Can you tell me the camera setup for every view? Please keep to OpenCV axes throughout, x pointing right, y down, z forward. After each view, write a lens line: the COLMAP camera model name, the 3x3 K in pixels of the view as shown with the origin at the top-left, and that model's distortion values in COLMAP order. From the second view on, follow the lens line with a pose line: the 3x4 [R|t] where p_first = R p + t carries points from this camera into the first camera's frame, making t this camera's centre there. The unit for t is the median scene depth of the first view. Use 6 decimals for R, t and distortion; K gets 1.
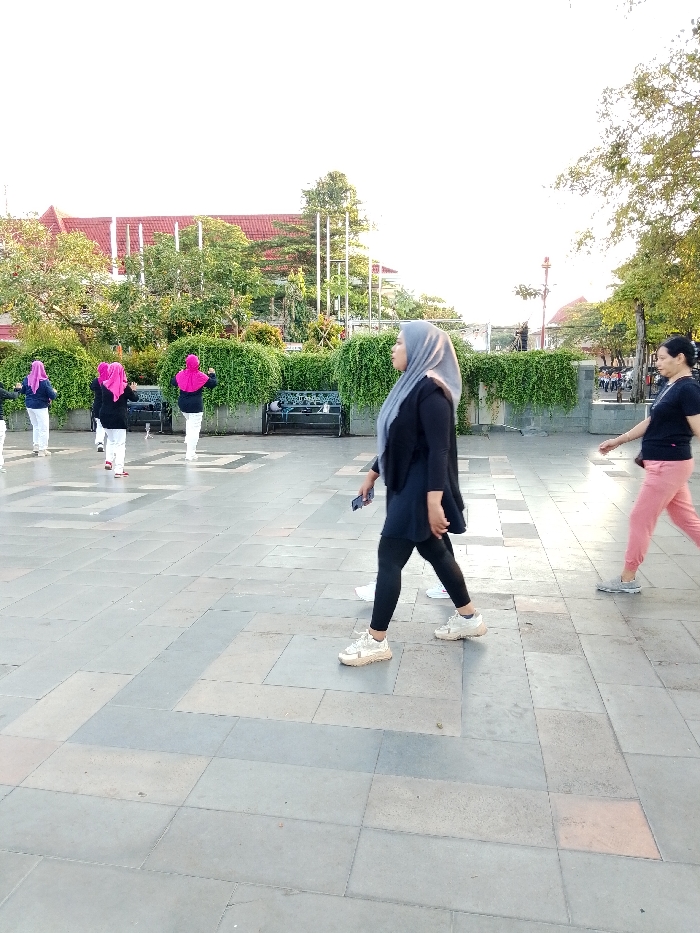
lens RADIAL K [[718.2, 0, 350.0], [0, 718.2, 466.5], [0, 0, 1]] dist [0.101436, -0.218696]
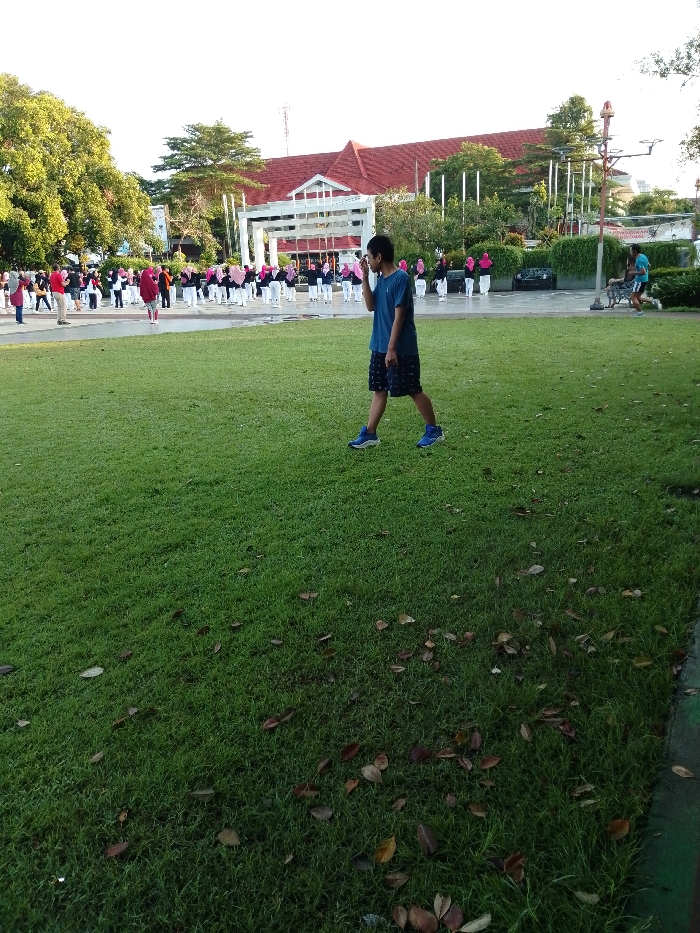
lens RADIAL K [[718.2, 0, 350.0], [0, 718.2, 466.5], [0, 0, 1]] dist [0.101436, -0.218696]
pose [[0.947178, 0.048795, -0.316976, 0.121872], [-0.005859, 0.990826, 0.135019, 0.177976], [0.320656, -0.126030, 0.938774, -1.175165]]
